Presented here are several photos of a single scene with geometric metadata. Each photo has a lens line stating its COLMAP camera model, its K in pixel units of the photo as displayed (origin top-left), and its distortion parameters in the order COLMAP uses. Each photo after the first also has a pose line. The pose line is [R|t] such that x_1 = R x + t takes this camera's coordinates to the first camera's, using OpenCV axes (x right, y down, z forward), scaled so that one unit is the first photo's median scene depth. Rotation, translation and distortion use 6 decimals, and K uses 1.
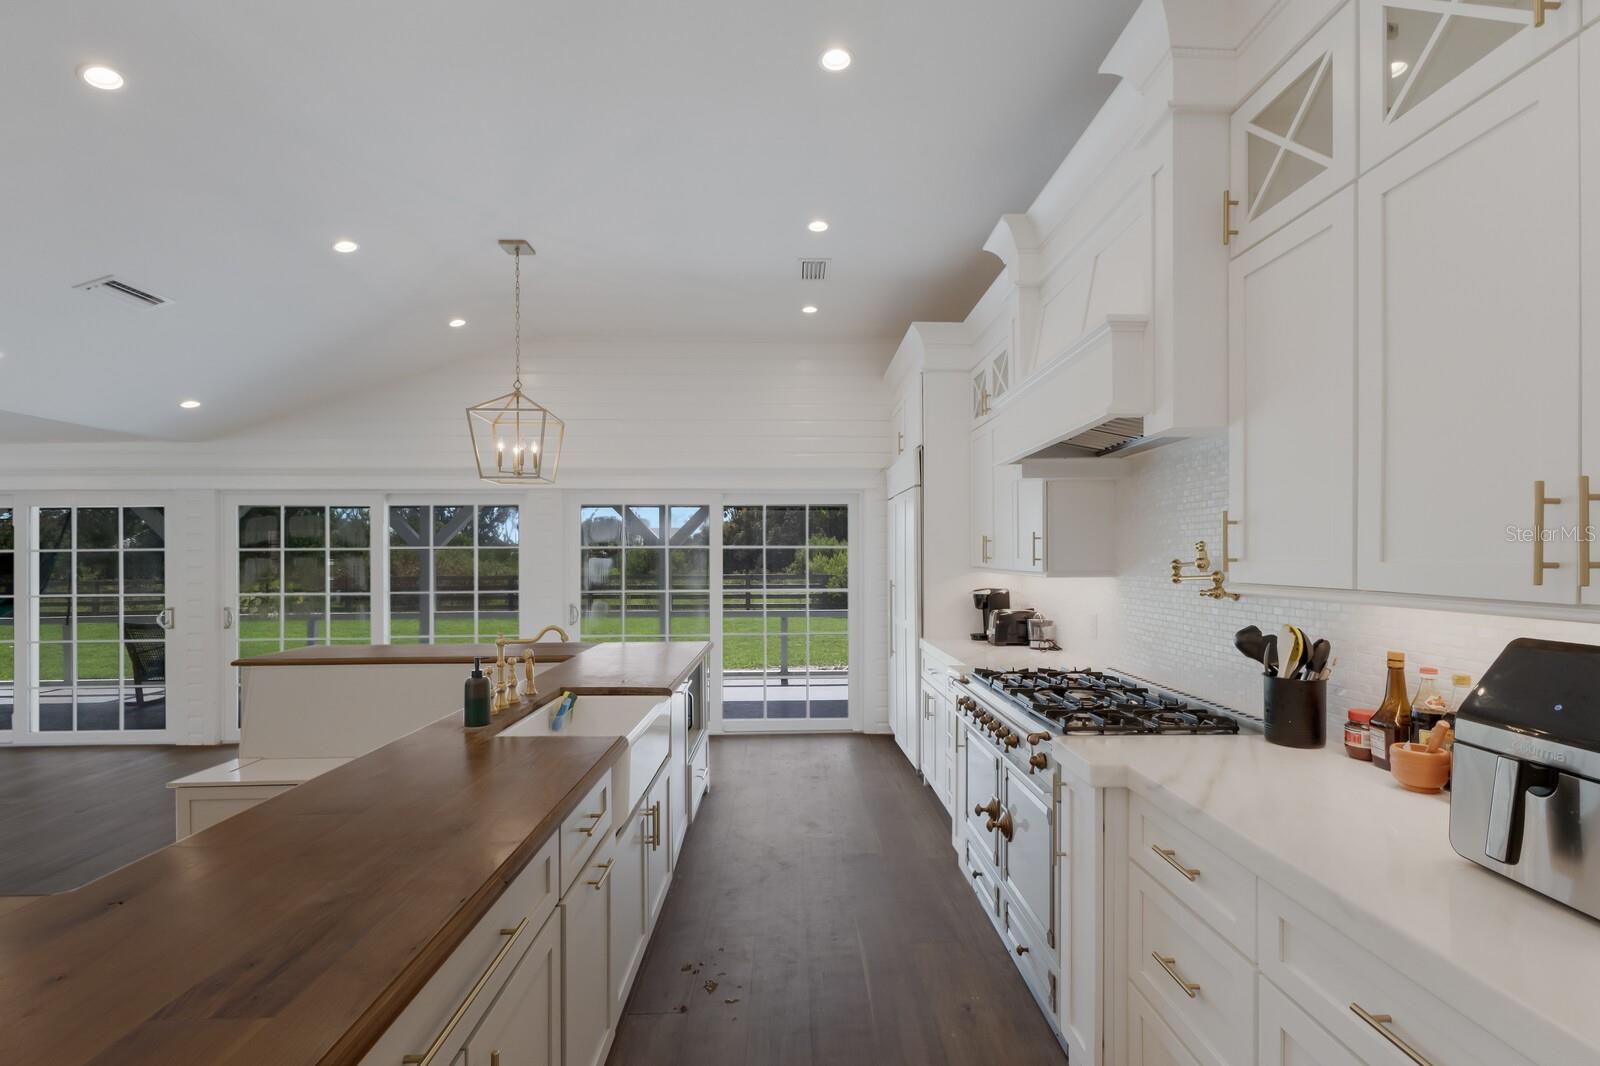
lens RADIAL K [[731.4, 0, 827.9], [0, 731.4, 544.8], [0, 0, 1]] dist [0.014247, 0.000244]
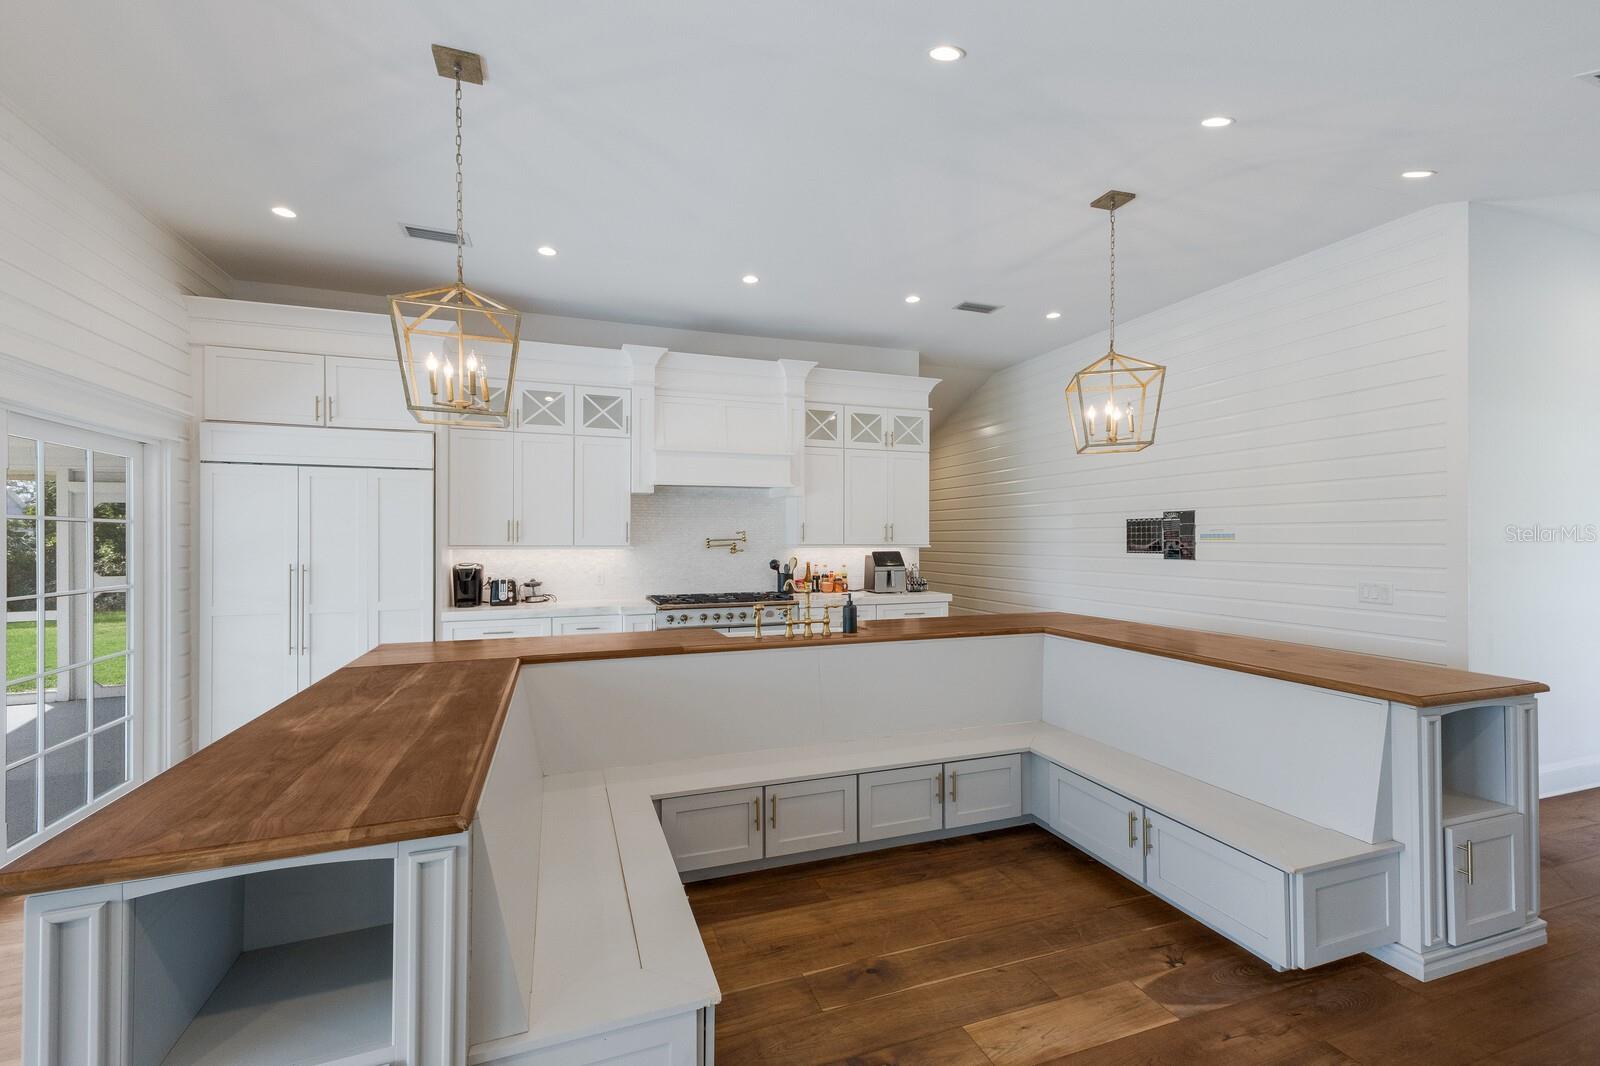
lens RADIAL K [[684.5, 0, 800.8], [0, 684.5, 535.2], [0, 0, 1]] dist [0.021195, -0.000585]
pose [[-0.287473, 0.009369, 0.957743, -1.115973], [-0.012620, 0.999828, -0.013569, 0.024216], [-0.957706, -0.015987, -0.287306, 0.877004]]
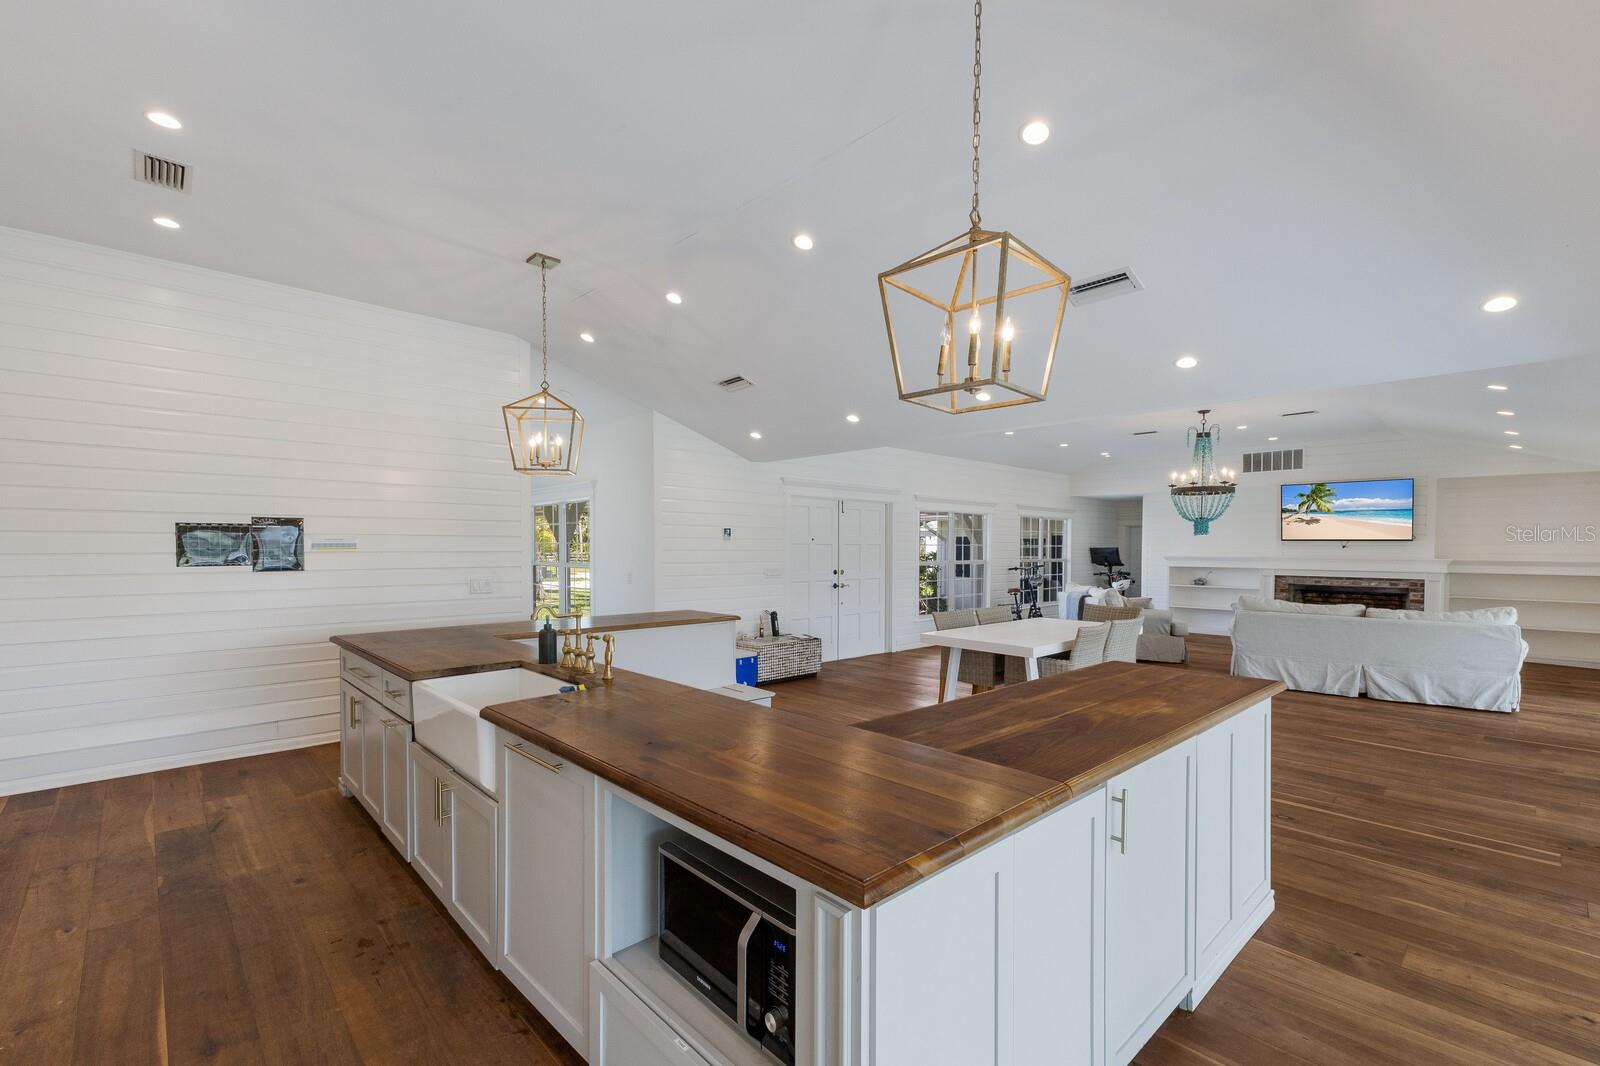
lens RADIAL K [[684.5, 0, 816.6], [0, 684.5, 549.8], [0, 0, 1]] dist [0.021195, -0.000585]
pose [[-0.756518, 0.006592, -0.653939, -0.012770], [0.011738, 0.999925, -0.003500, 0.022161], [0.653867, -0.010324, -0.756539, 1.306528]]
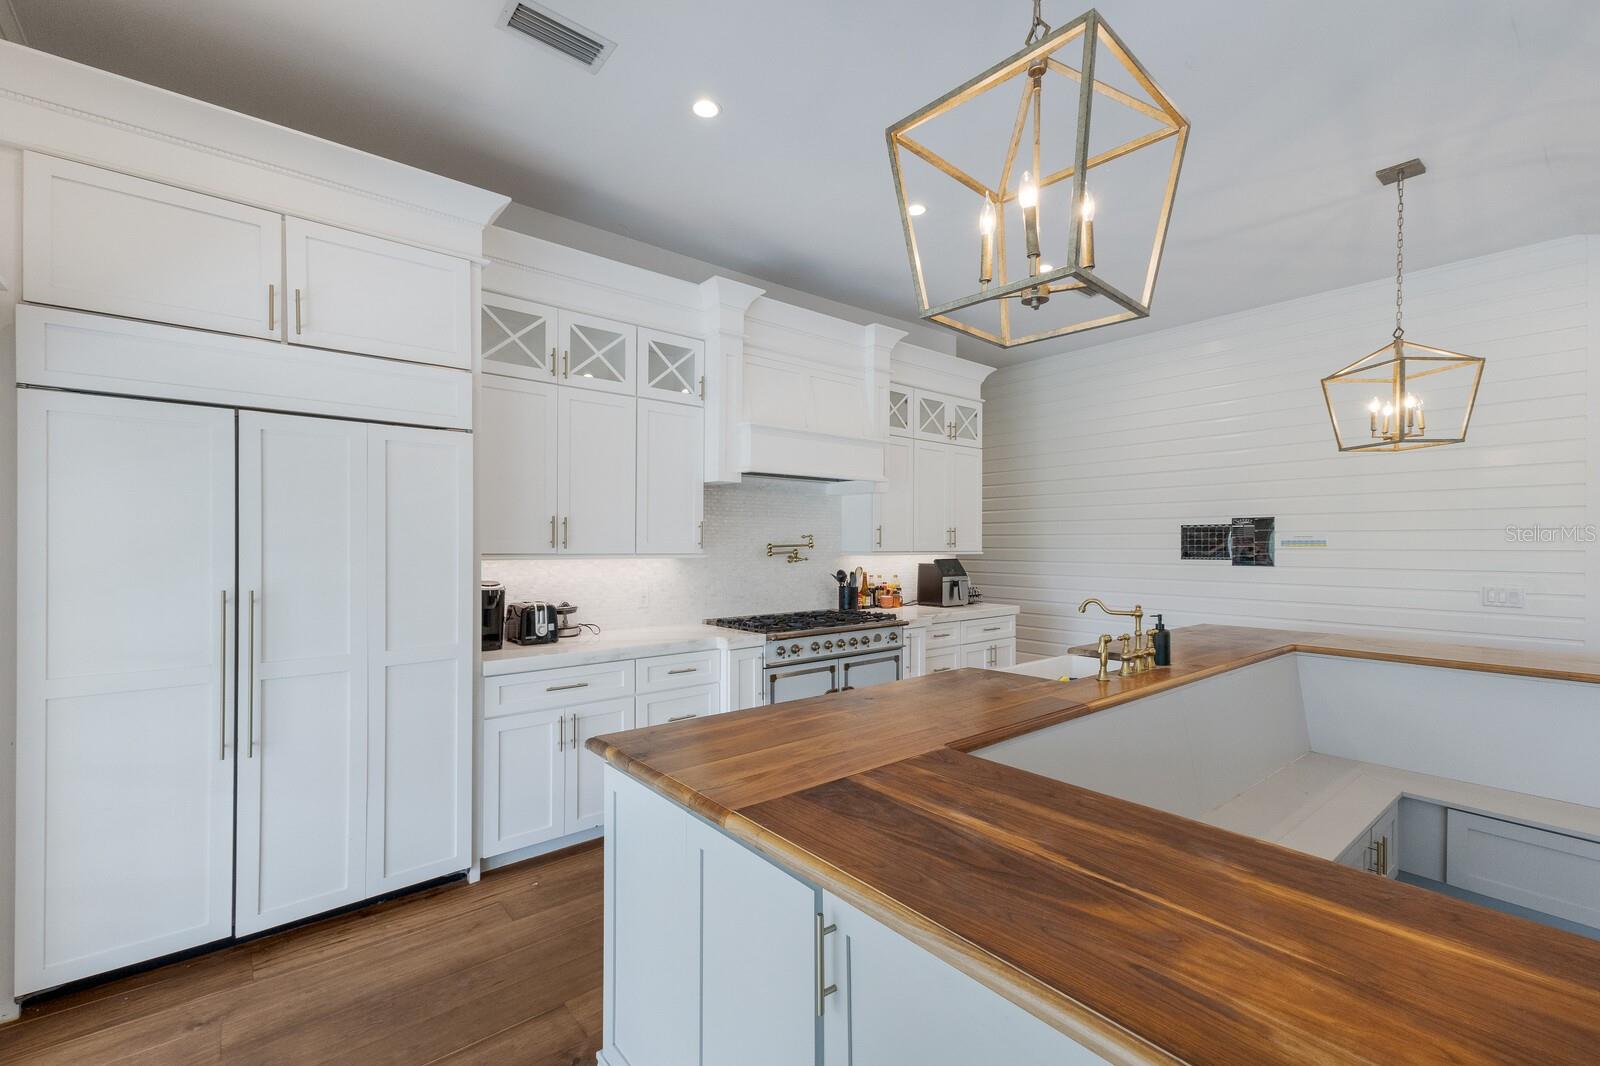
lens RADIAL K [[684.5, 0, 800.6], [0, 684.5, 539.2], [0, 0, 1]] dist [0.021195, -0.000585]
pose [[-0.598131, 0.008349, 0.801355, -0.617969], [-0.011079, 0.999764, -0.018685, 0.026895], [-0.801321, -0.020054, -0.597898, 1.280618]]
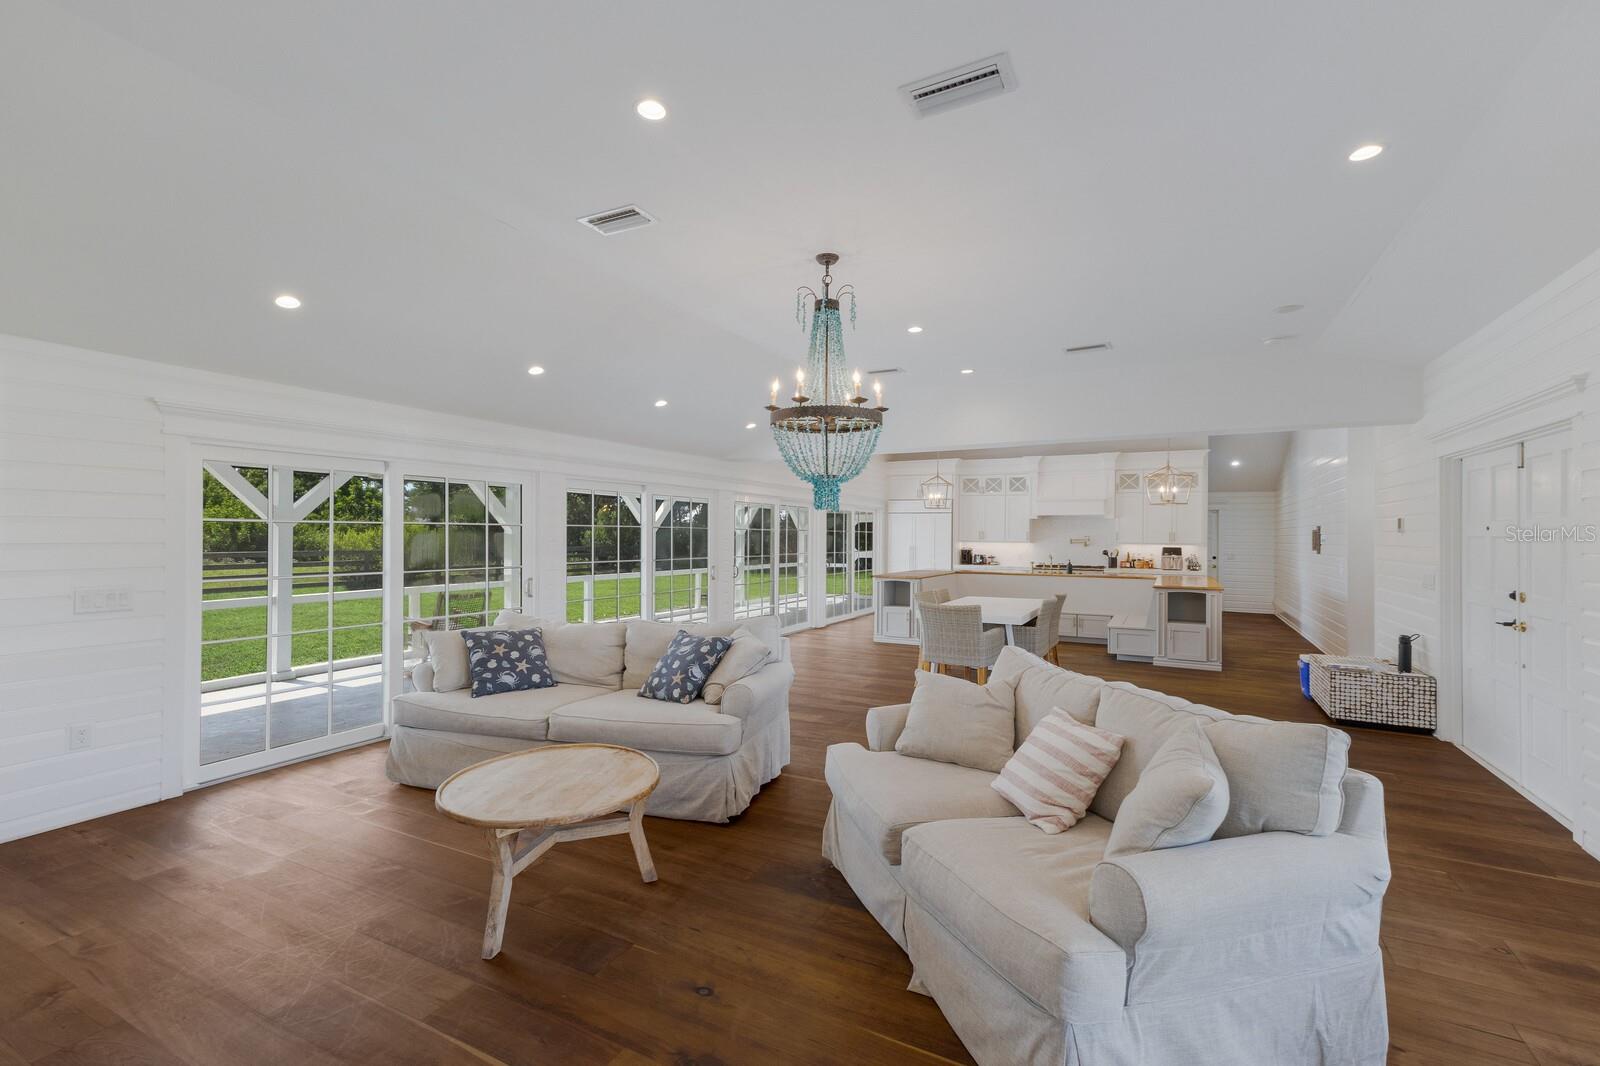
lens RADIAL K [[684.5, 0, 808.7], [0, 684.5, 530.9], [0, 0, 1]] dist [0.021195, -0.000585]
pose [[0.515002, 0.016027, 0.857039, -2.836215], [-0.023835, 0.999706, -0.004372, 0.017644], [-0.856857, -0.018176, 0.515233, 0.091558]]
